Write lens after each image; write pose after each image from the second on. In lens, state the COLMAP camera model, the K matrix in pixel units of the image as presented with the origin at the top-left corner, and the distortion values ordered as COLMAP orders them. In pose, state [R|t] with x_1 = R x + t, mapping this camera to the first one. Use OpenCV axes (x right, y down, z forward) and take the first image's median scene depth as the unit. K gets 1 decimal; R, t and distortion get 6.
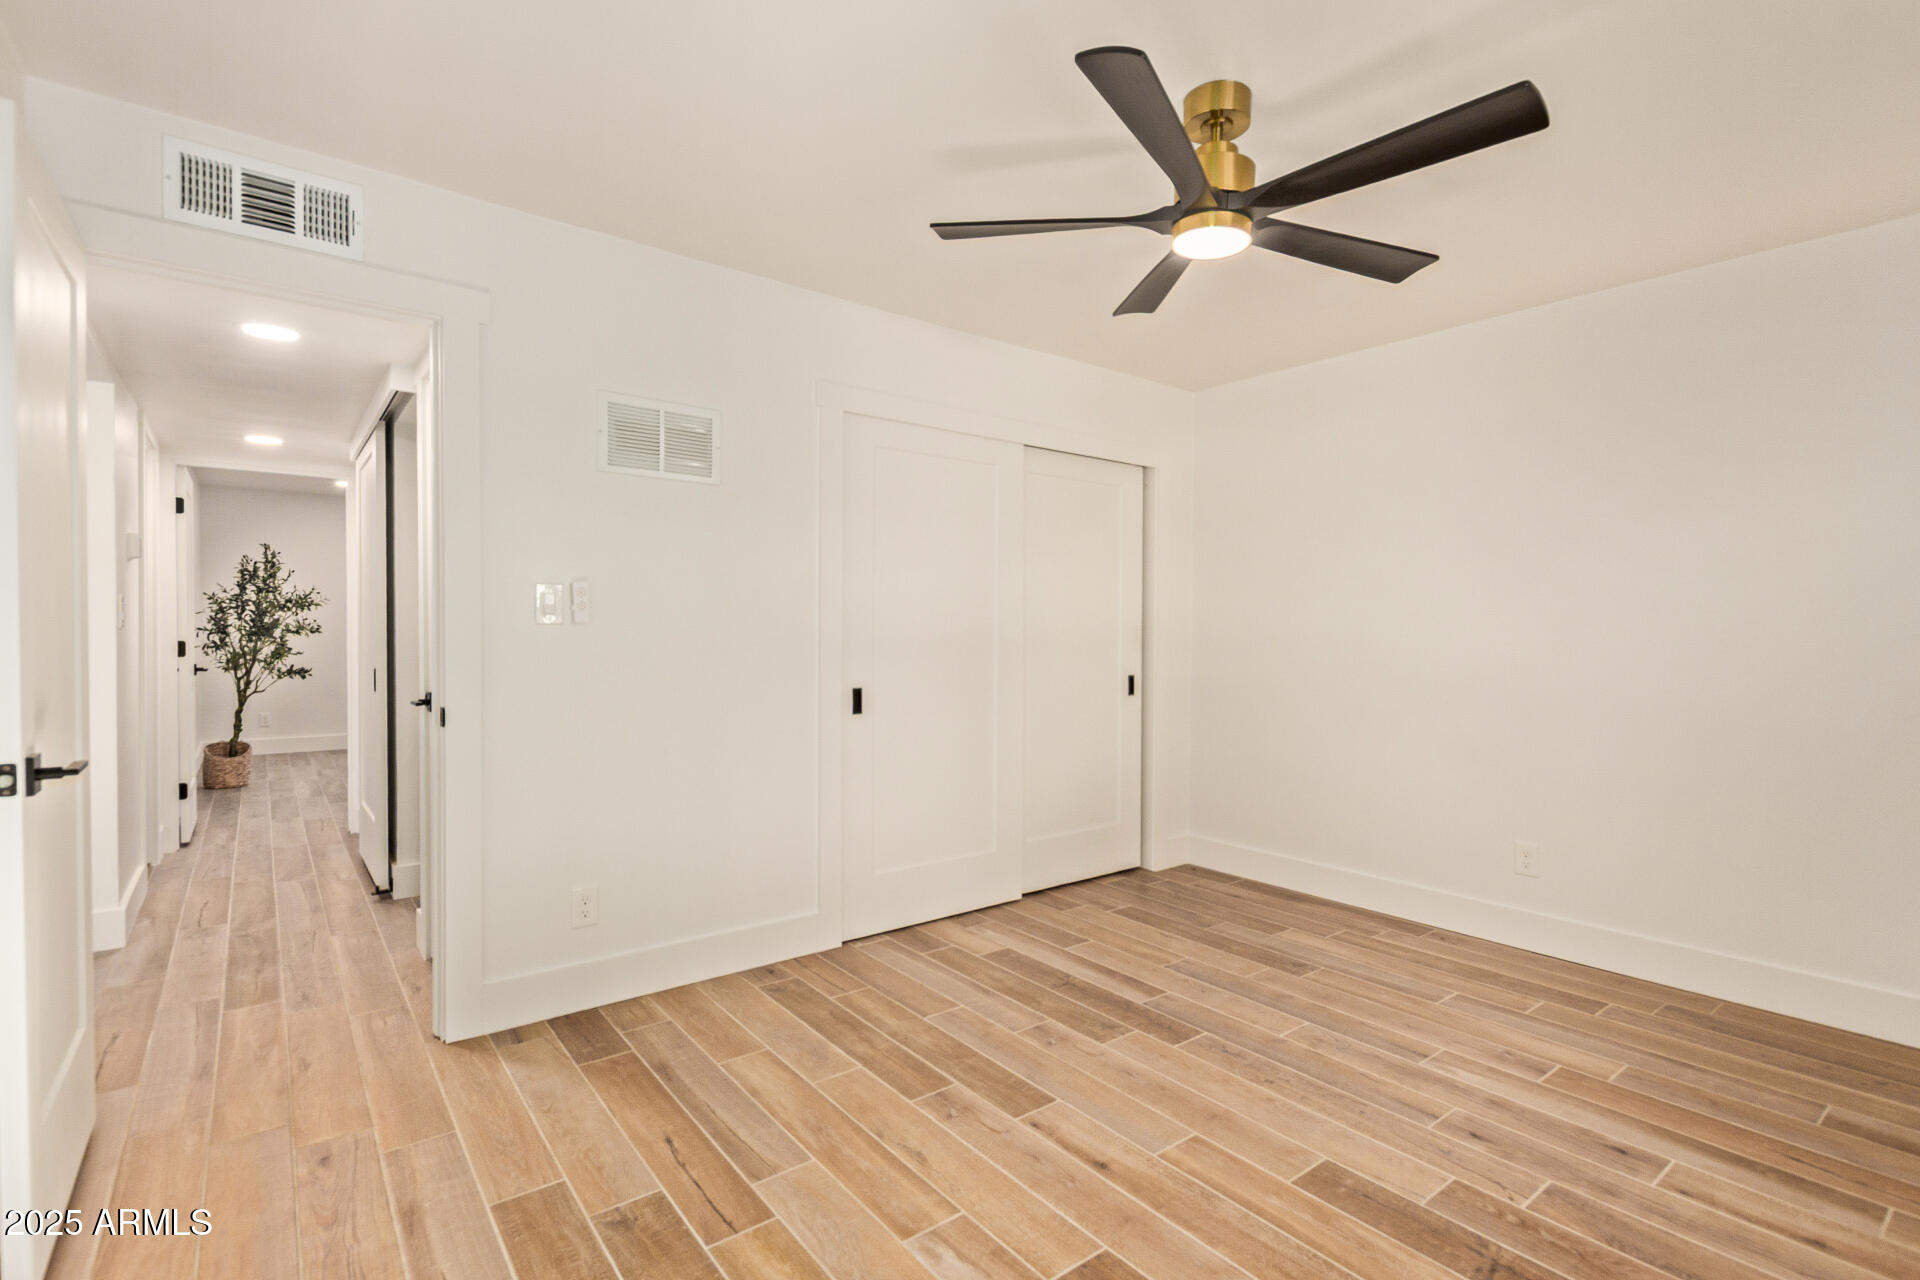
lens RADIAL K [[894.3, 0, 974.4], [0, 894.3, 640.3], [0, 0, 1]] dist [0.004416, -0.000002]
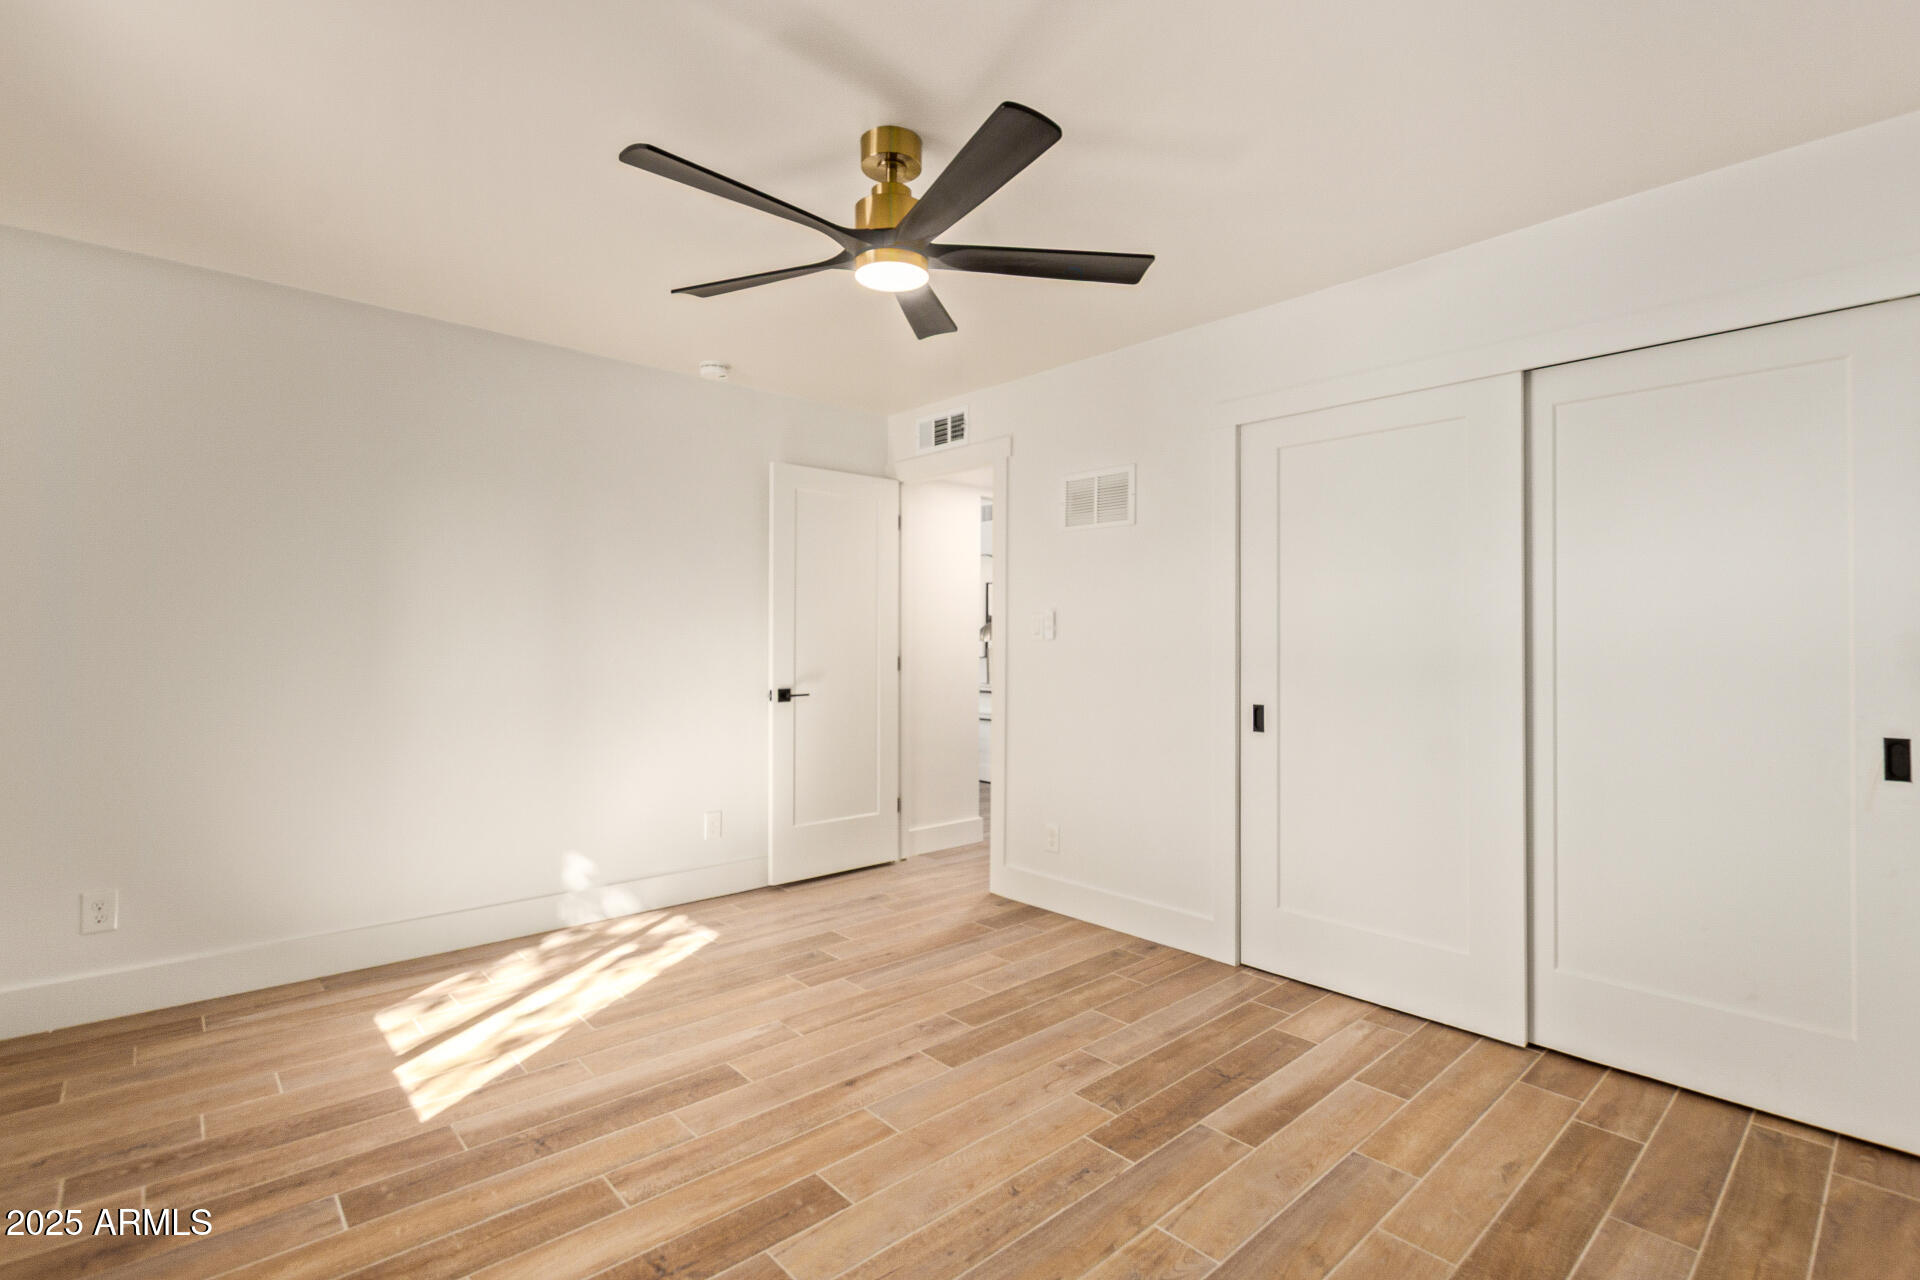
lens RADIAL K [[894.3, 0, 974.4], [0, 894.3, 640.3], [0, 0, 1]] dist [0.004416, -0.000002]
pose [[0.073782, -0.010540, -0.997219, 0.986853], [-0.016161, 0.999800, -0.011763, 0.001069], [0.997143, 0.016984, 0.073596, 0.773594]]
